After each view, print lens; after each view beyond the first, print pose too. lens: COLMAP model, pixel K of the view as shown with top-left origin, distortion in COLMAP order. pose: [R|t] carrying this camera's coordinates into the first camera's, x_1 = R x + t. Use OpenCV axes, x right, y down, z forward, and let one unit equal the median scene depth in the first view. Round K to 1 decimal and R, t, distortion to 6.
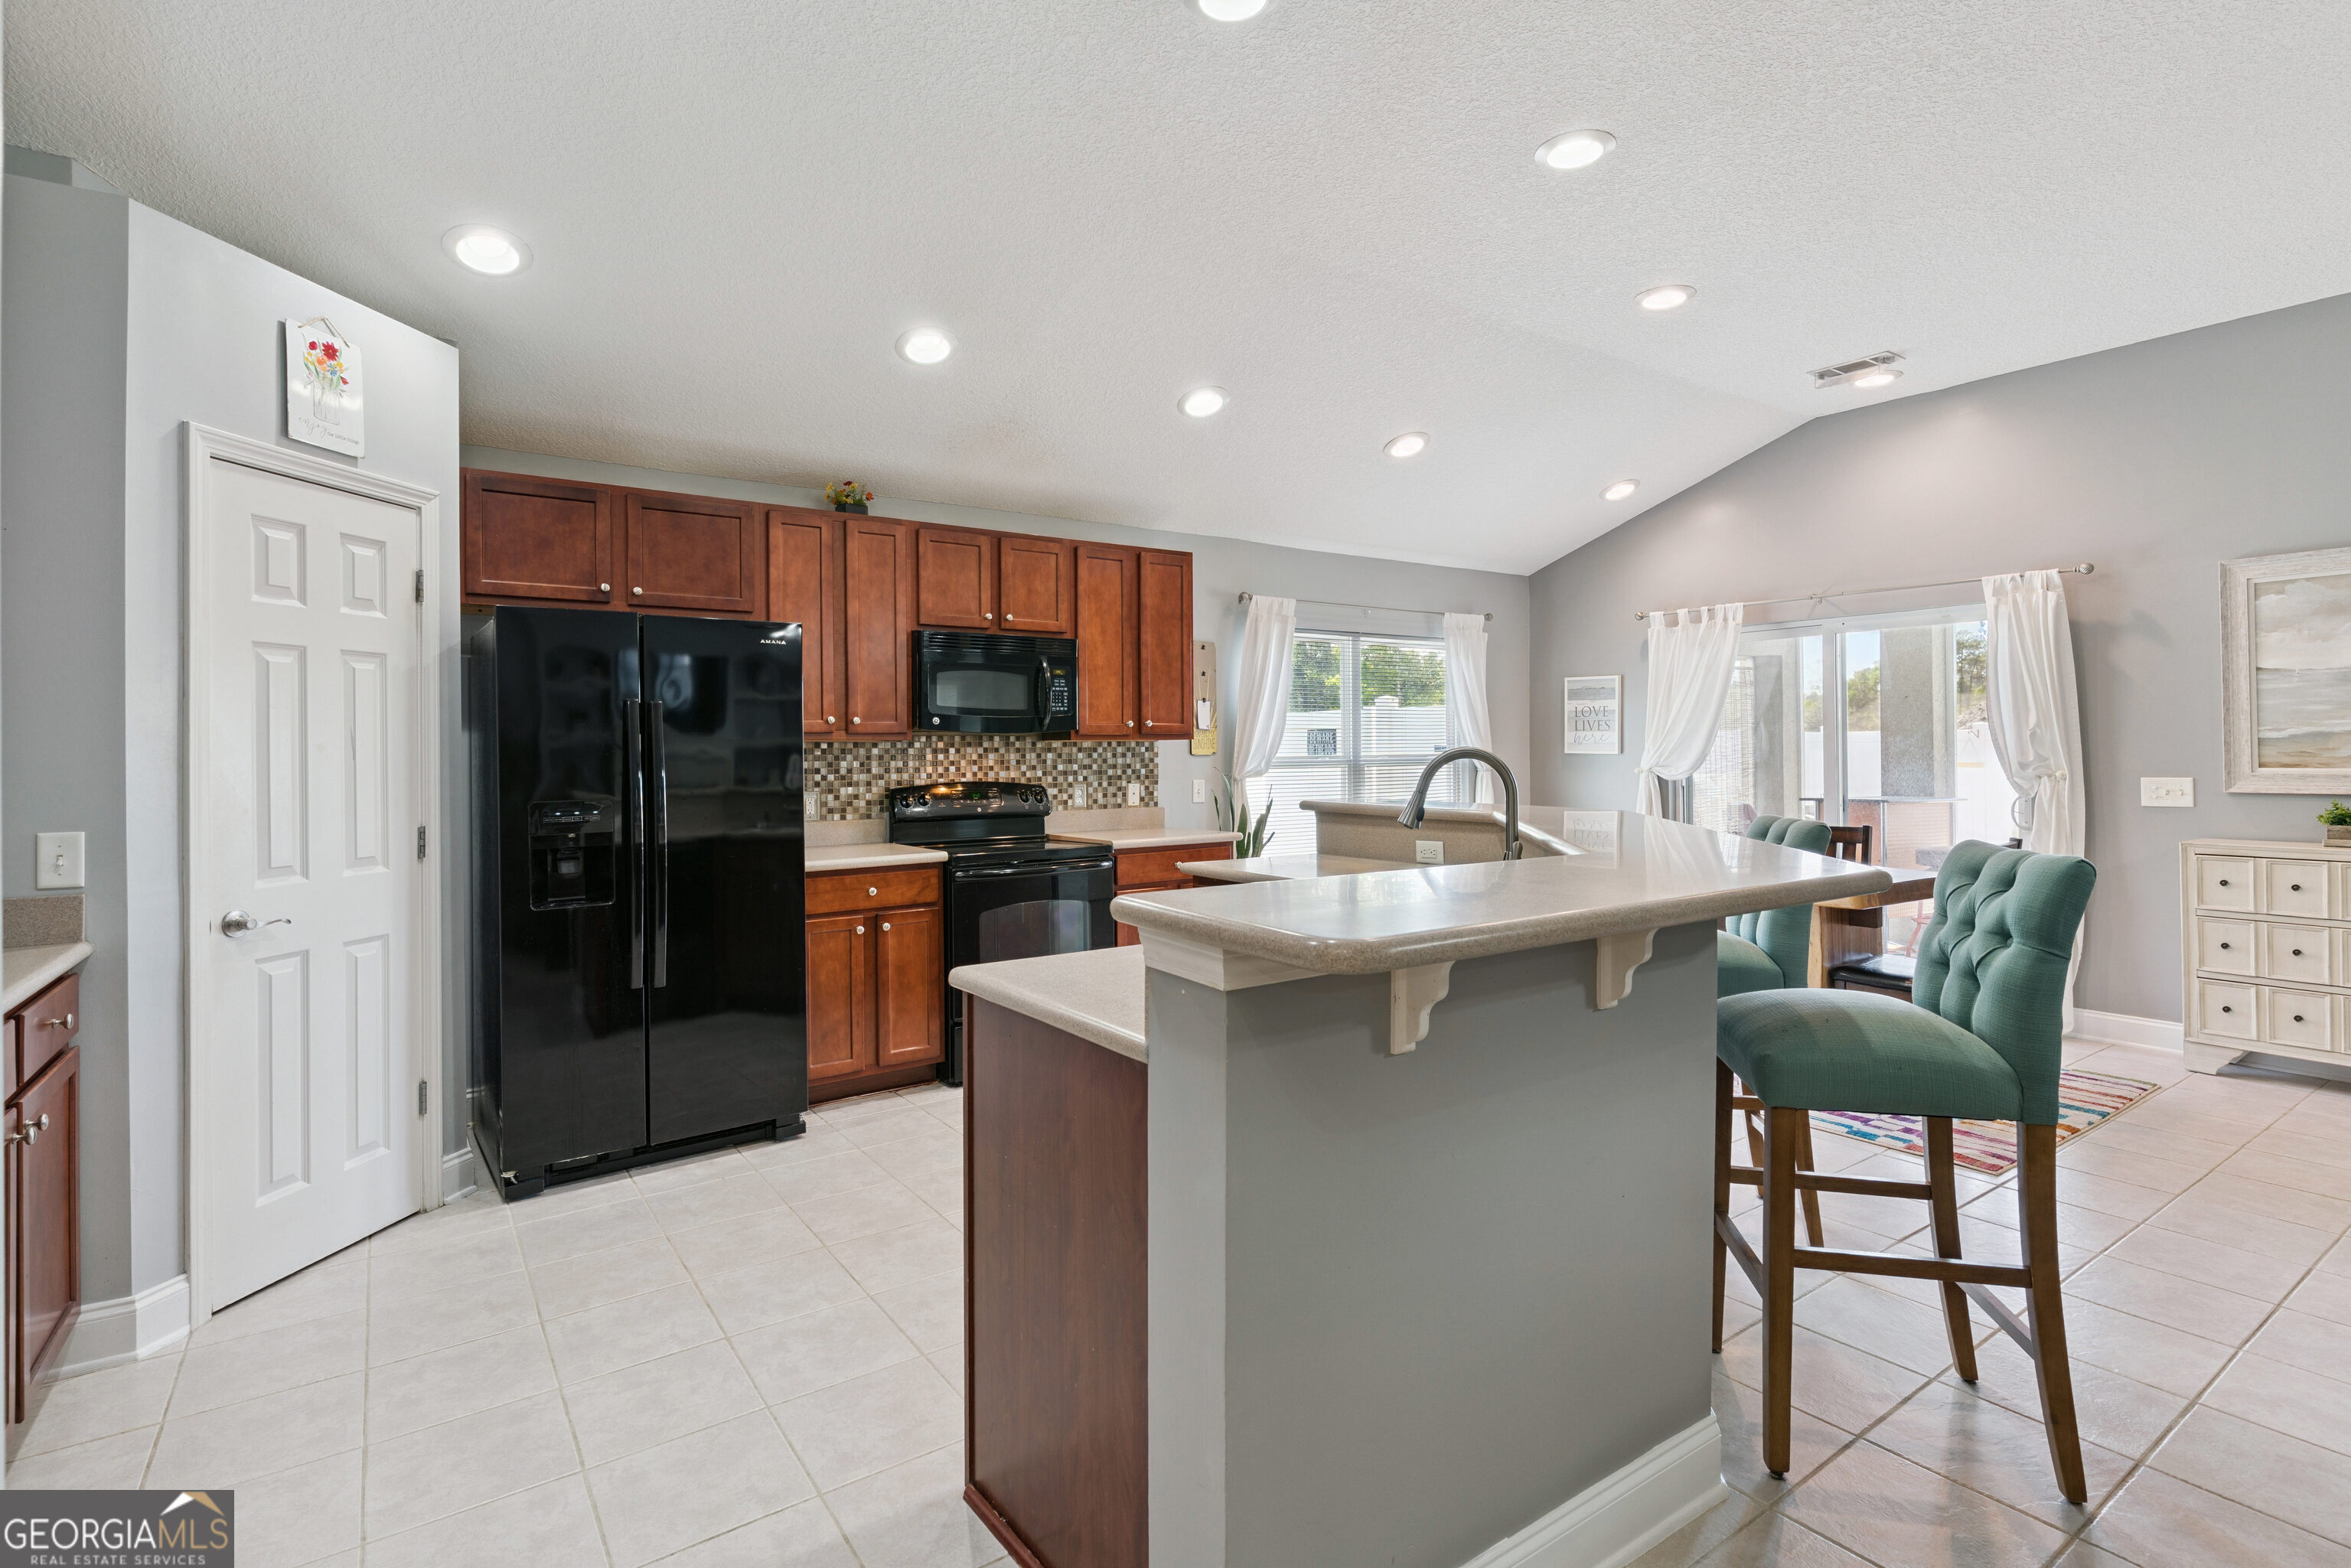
lens RADIAL K [[1122.5, 0, 1171.5], [0, 1122.5, 752.1], [0, 0, 1]] dist [0.001535, 0.000807]
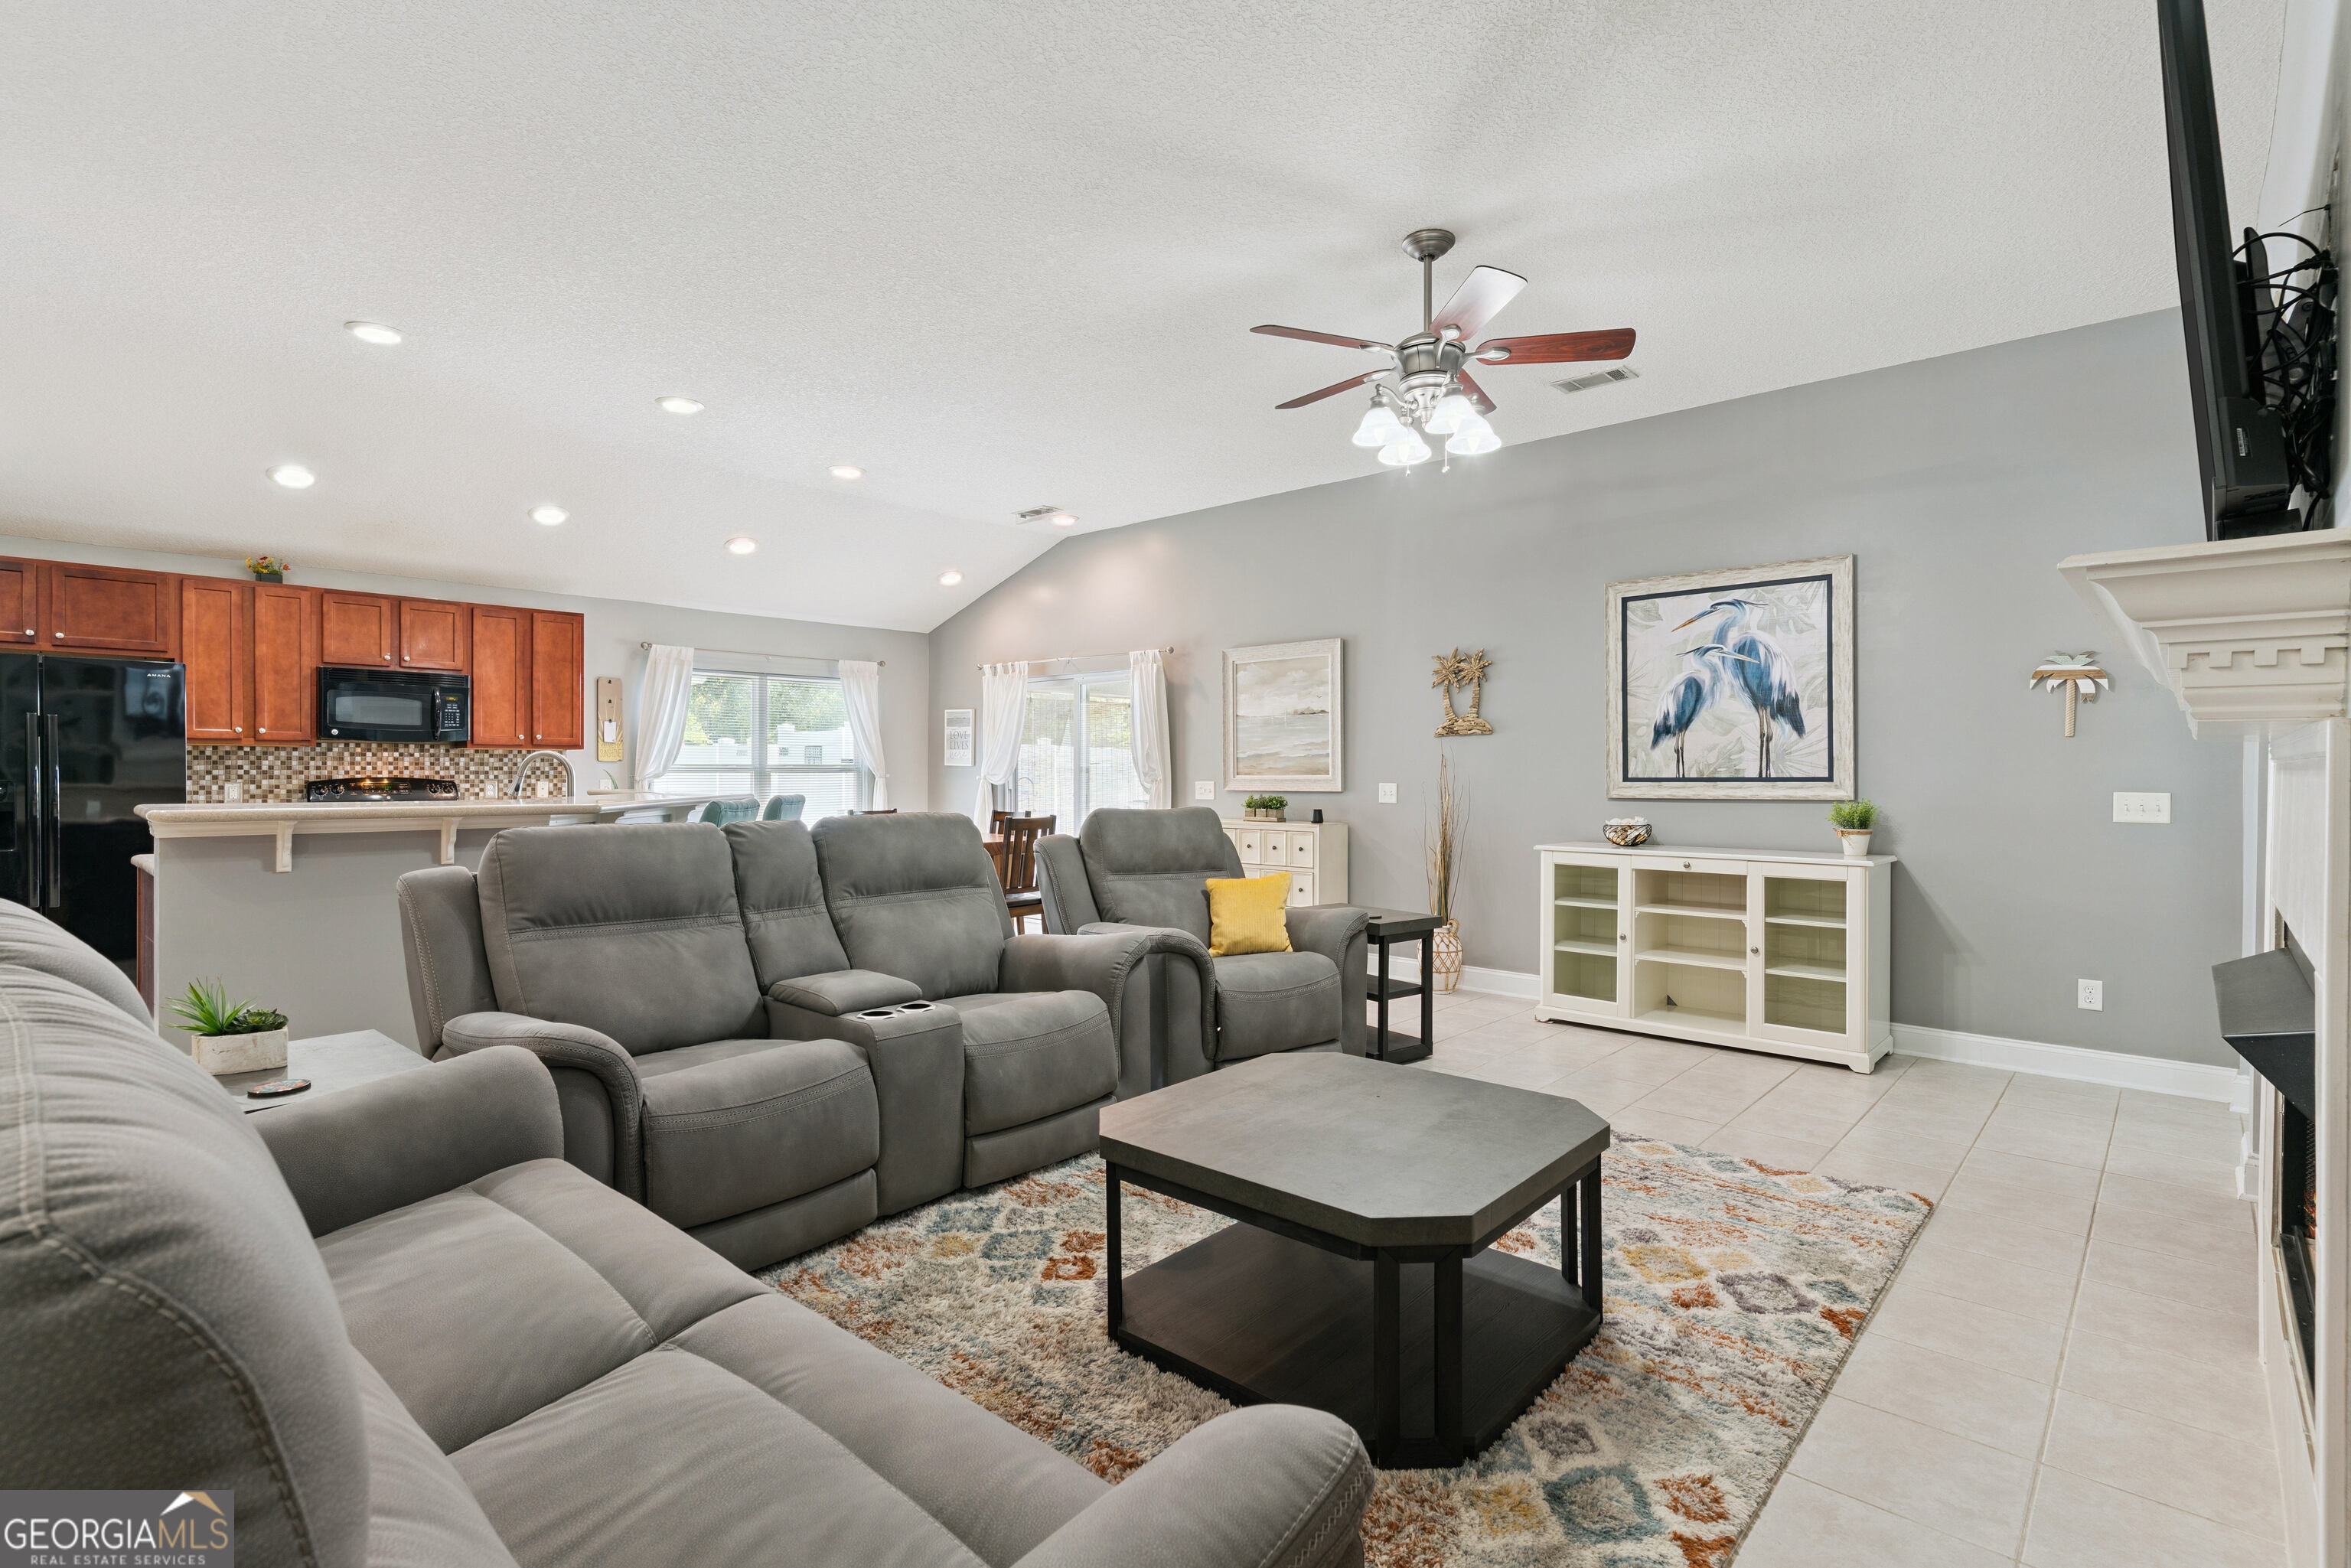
lens RADIAL K [[1122.5, 0, 1167.1], [0, 1122.5, 772.9], [0, 0, 1]] dist [0.001535, 0.000807]
pose [[0.978059, 0.011208, 0.208028, 0.458940], [-0.011123, 0.999937, -0.001576, 0.012113], [-0.208032, -0.000772, 0.978122, -0.518482]]
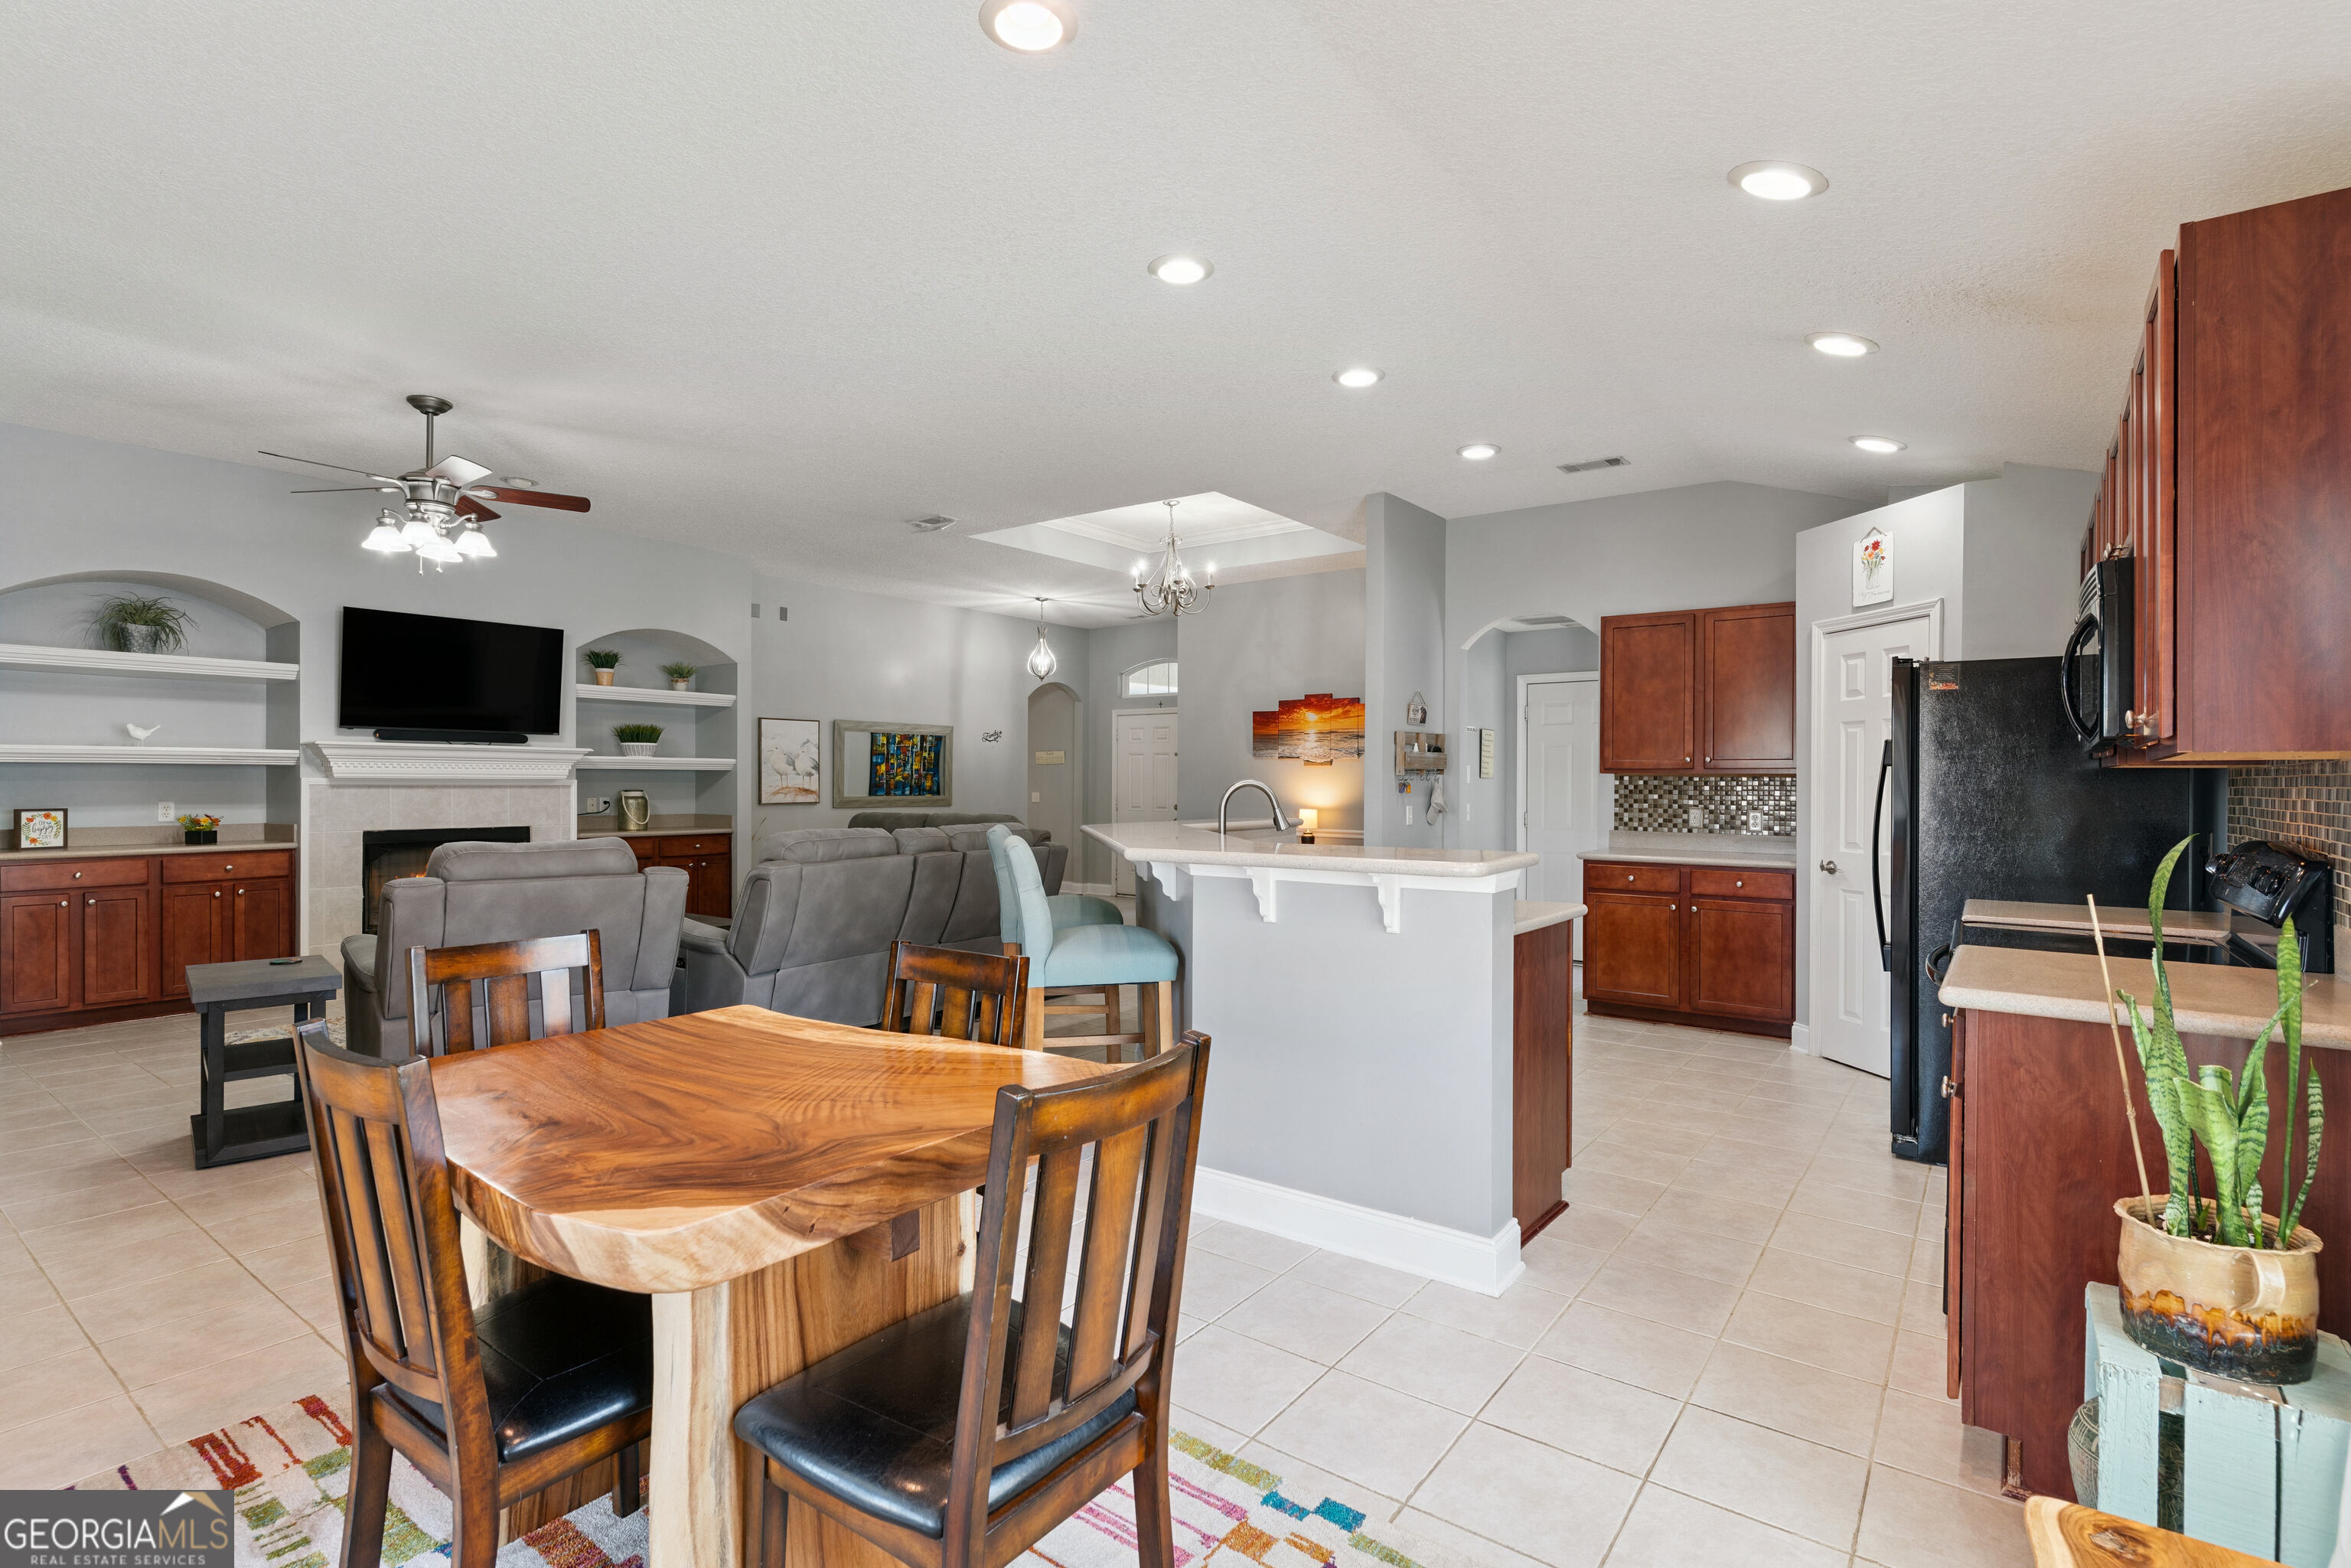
lens RADIAL K [[1122.5, 0, 1176.4], [0, 1122.5, 778.1], [0, 0, 1]] dist [0.001535, 0.000807]
pose [[-0.950045, 0.003026, -0.312099, 0.460899], [0.002860, 0.999995, 0.000990, -0.004173], [0.312101, 0.000048, -0.950049, 1.322319]]
